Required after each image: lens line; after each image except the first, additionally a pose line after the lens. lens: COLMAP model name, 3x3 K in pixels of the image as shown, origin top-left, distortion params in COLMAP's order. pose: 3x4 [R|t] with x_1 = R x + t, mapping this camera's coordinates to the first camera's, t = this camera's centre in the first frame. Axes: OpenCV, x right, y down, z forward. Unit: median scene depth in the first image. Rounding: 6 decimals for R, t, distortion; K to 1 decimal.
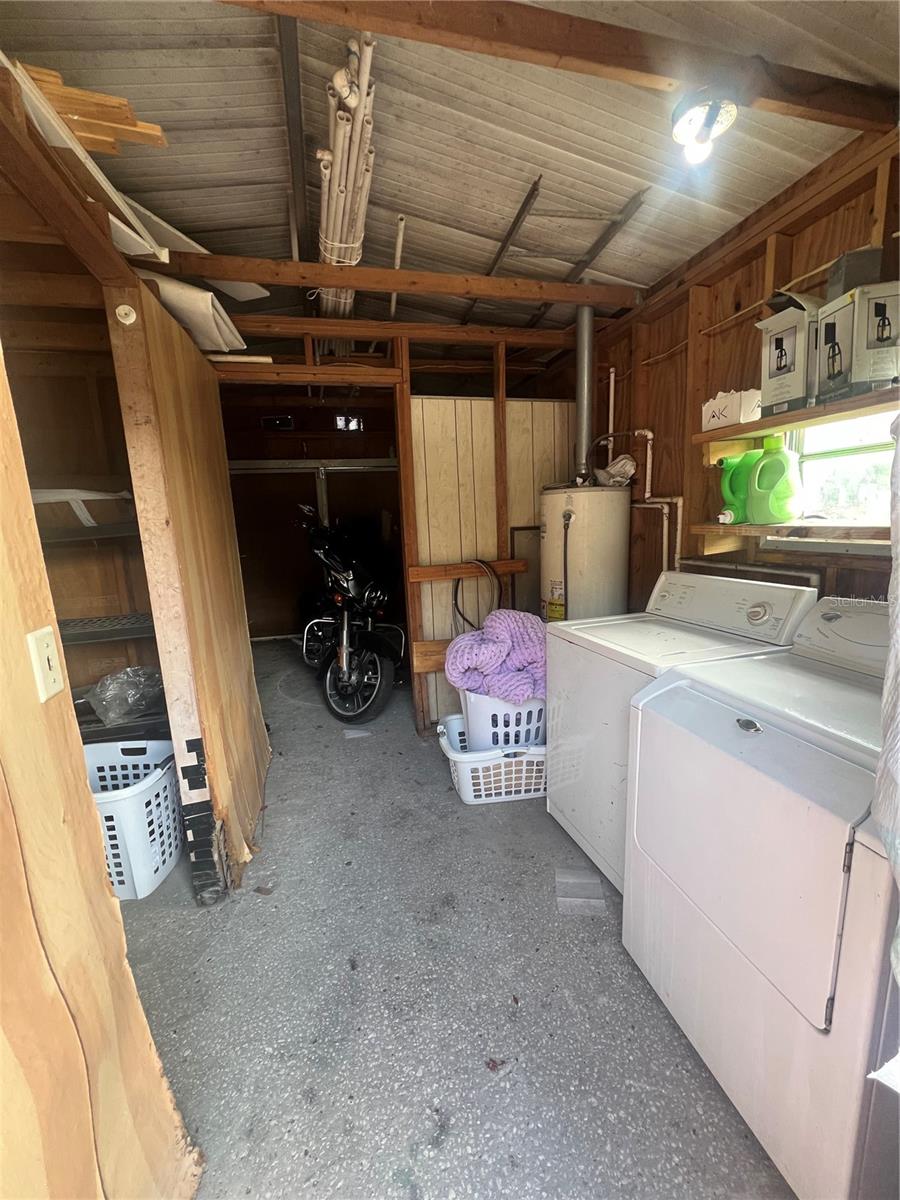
lens RADIAL K [[480.5, 0, 450.3], [0, 480.5, 602.4], [0, 0, 1]] dist [-0.005799, 0.001923]
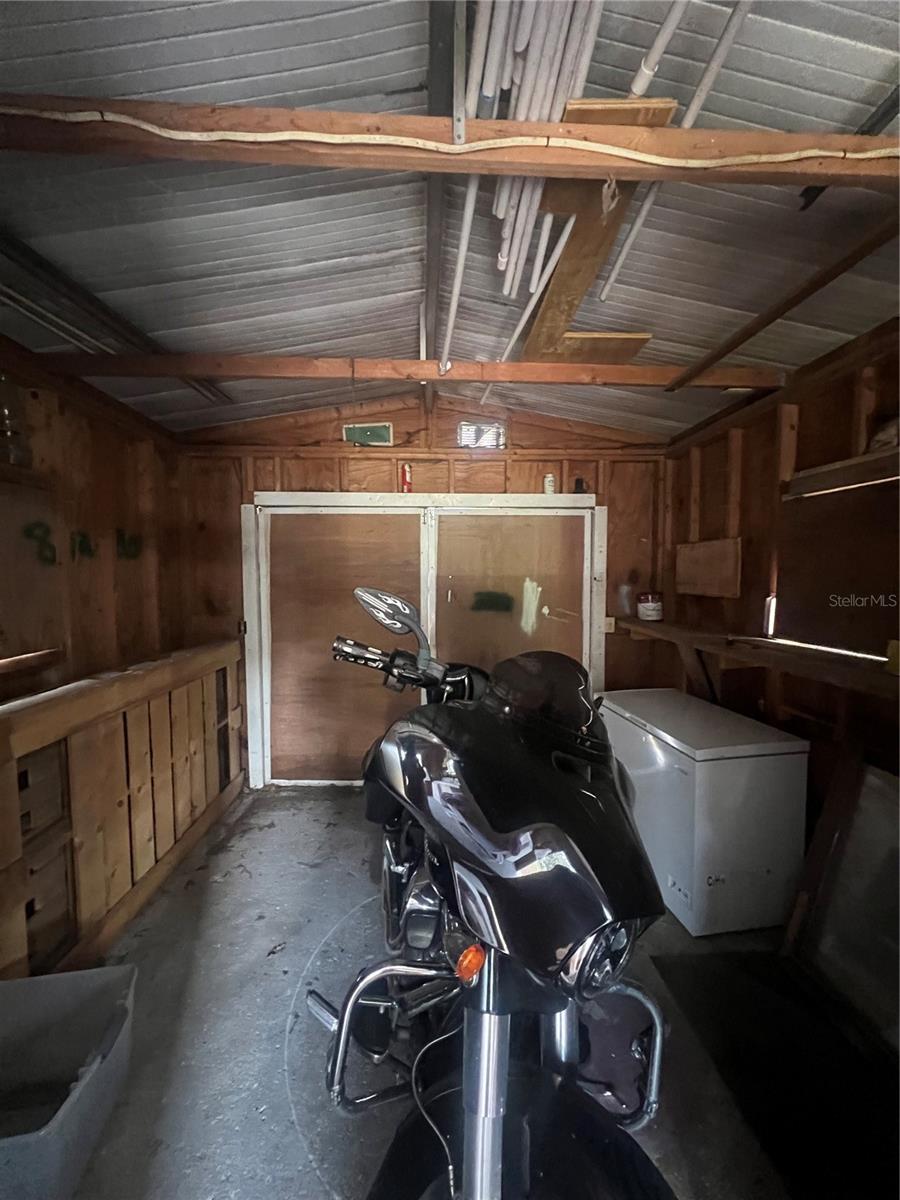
lens RADIAL K [[480.5, 0, 449.0], [0, 480.5, 598.1], [0, 0, 1]] dist [-0.005799, 0.001923]
pose [[0.975912, 0.055381, -0.211019, -0.135436], [-0.073950, 0.993955, -0.081144, -0.142205], [0.205250, 0.094794, 0.974108, 0.509570]]
